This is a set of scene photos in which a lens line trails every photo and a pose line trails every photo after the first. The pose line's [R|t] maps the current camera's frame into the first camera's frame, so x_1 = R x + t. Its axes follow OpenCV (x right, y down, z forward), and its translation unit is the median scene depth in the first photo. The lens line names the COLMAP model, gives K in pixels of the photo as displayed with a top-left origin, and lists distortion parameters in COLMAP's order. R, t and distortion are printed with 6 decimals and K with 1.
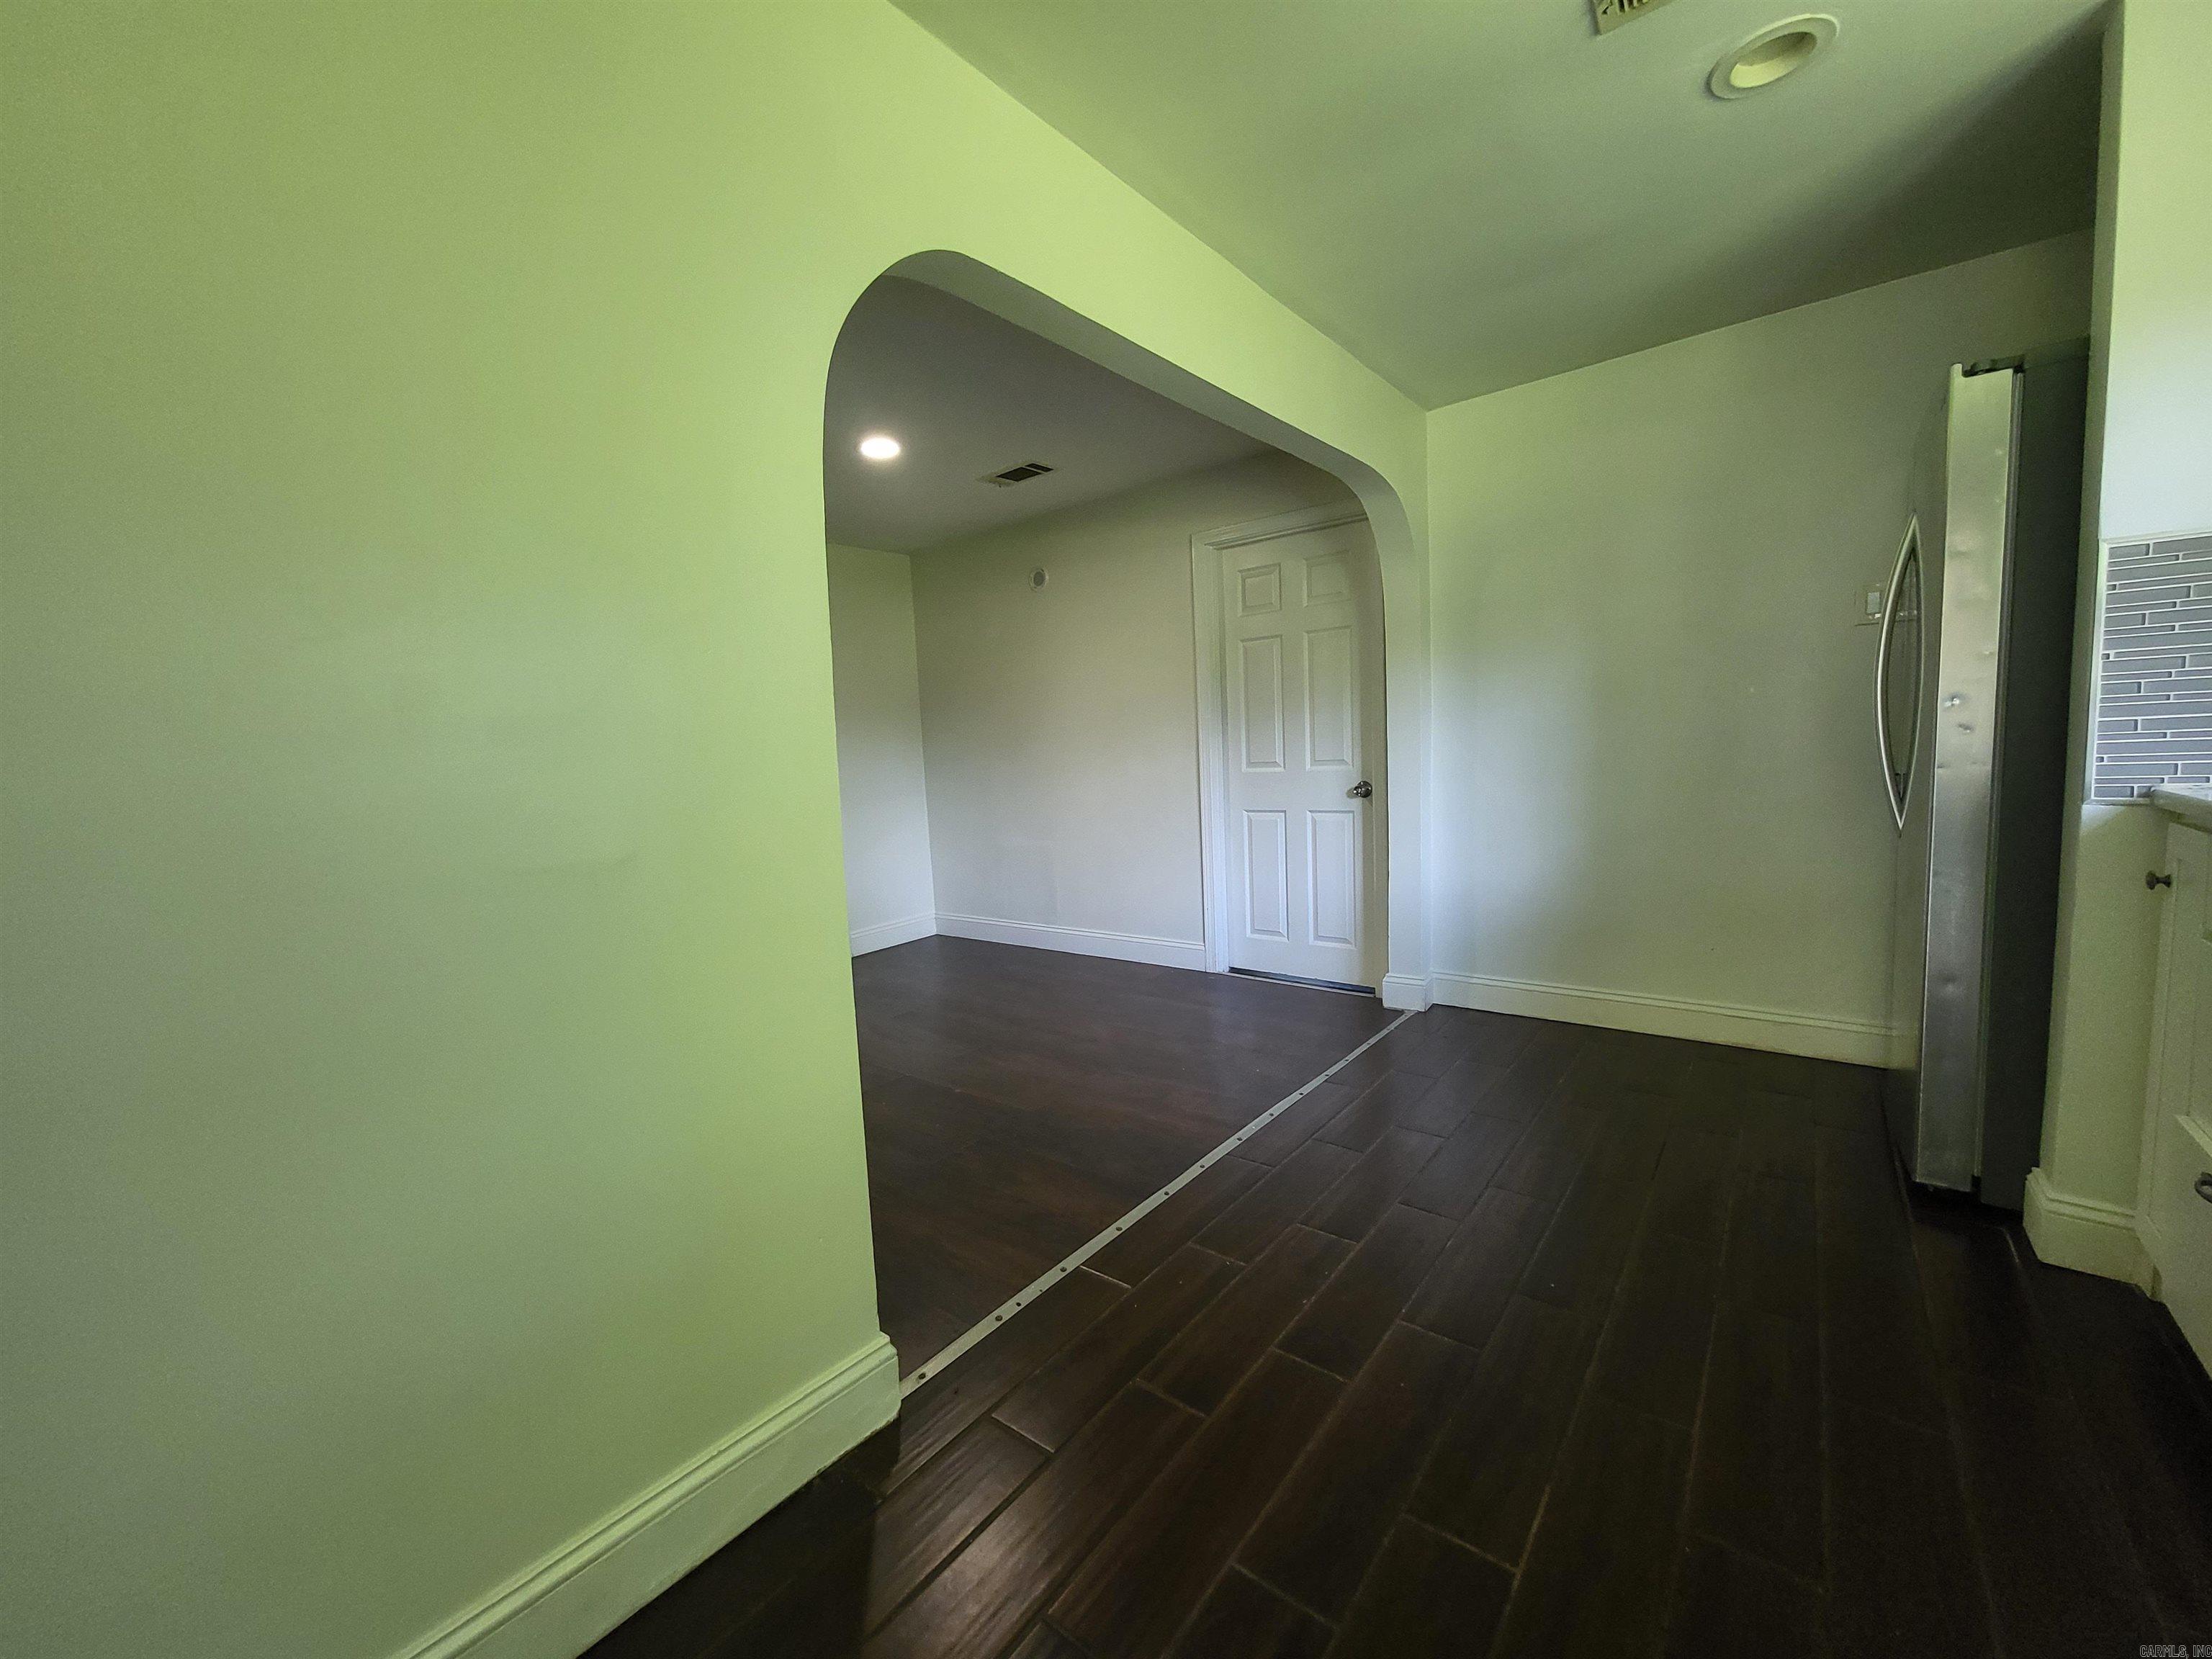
lens RADIAL K [[872.1, 0, 1100.5], [0, 872.1, 836.1], [0, 0, 1]] dist [0.001642, -0.001079]
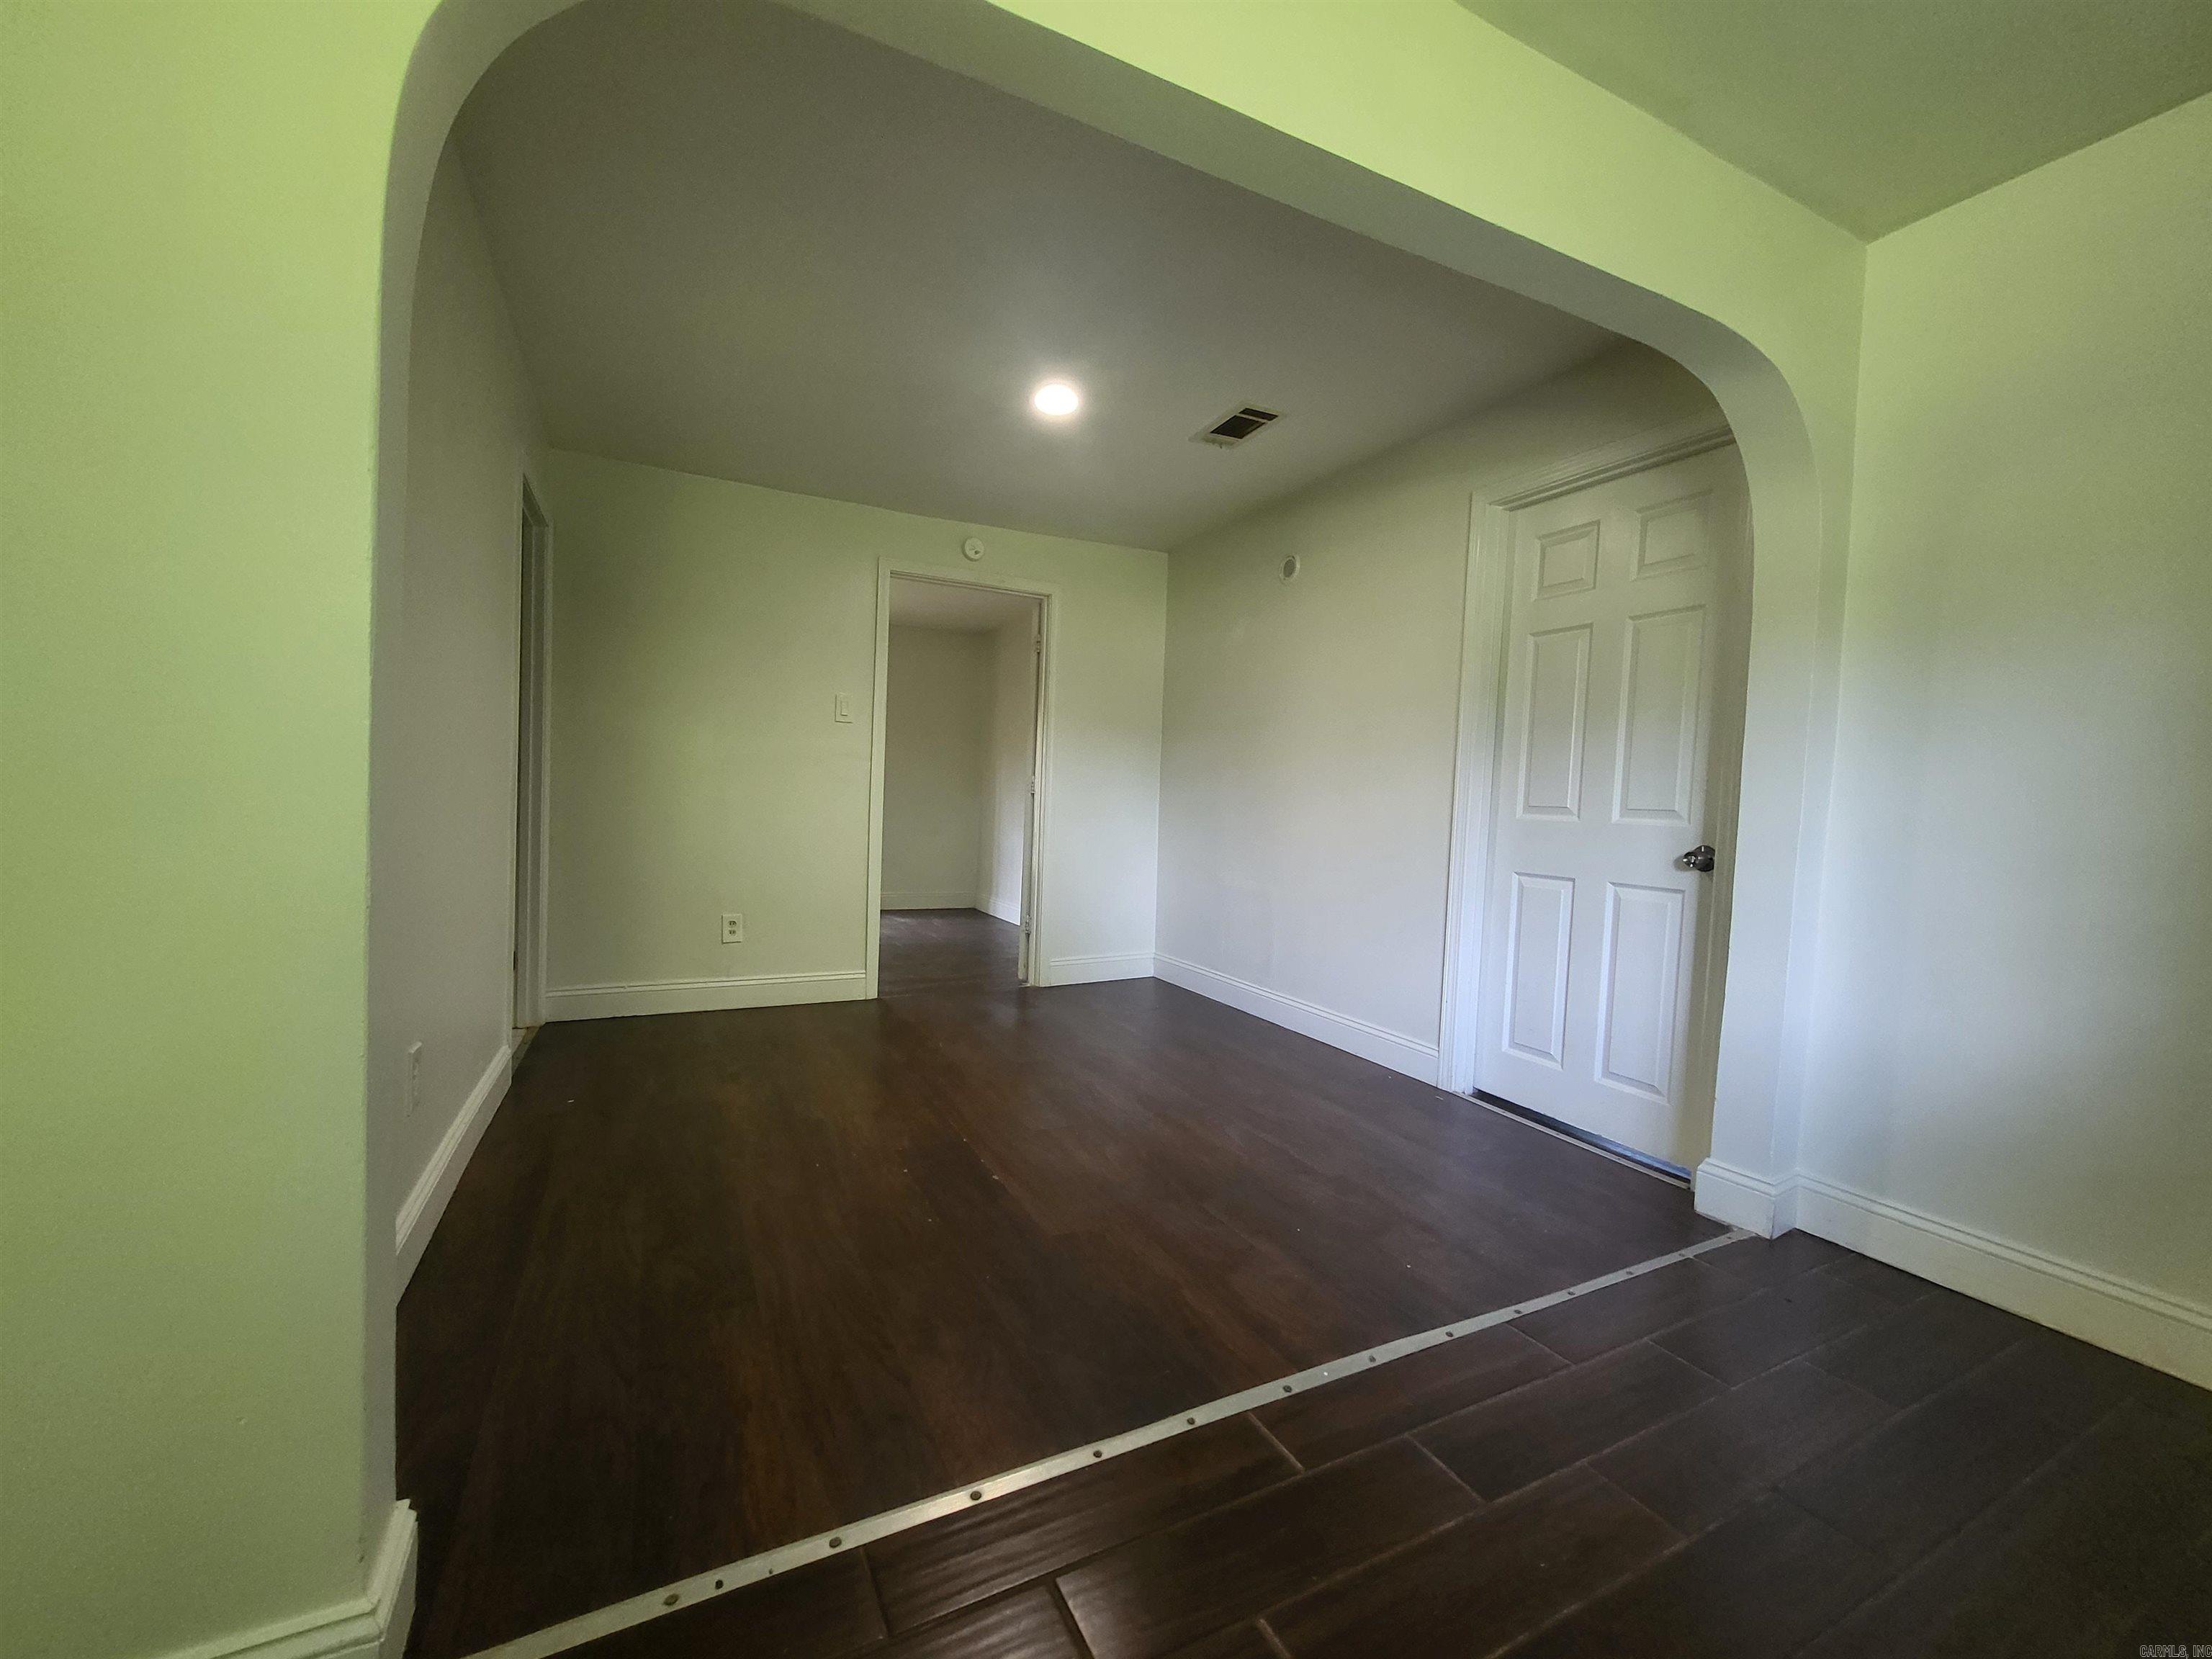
lens RADIAL K [[872.1, 0, 1100.5], [0, 872.1, 836.1], [0, 0, 1]] dist [0.001642, -0.001079]
pose [[0.906115, 0.097078, -0.411741, 0.159215], [-0.117240, 0.992815, -0.023928, -0.002428], [0.406460, 0.069954, 0.910987, 0.230922]]
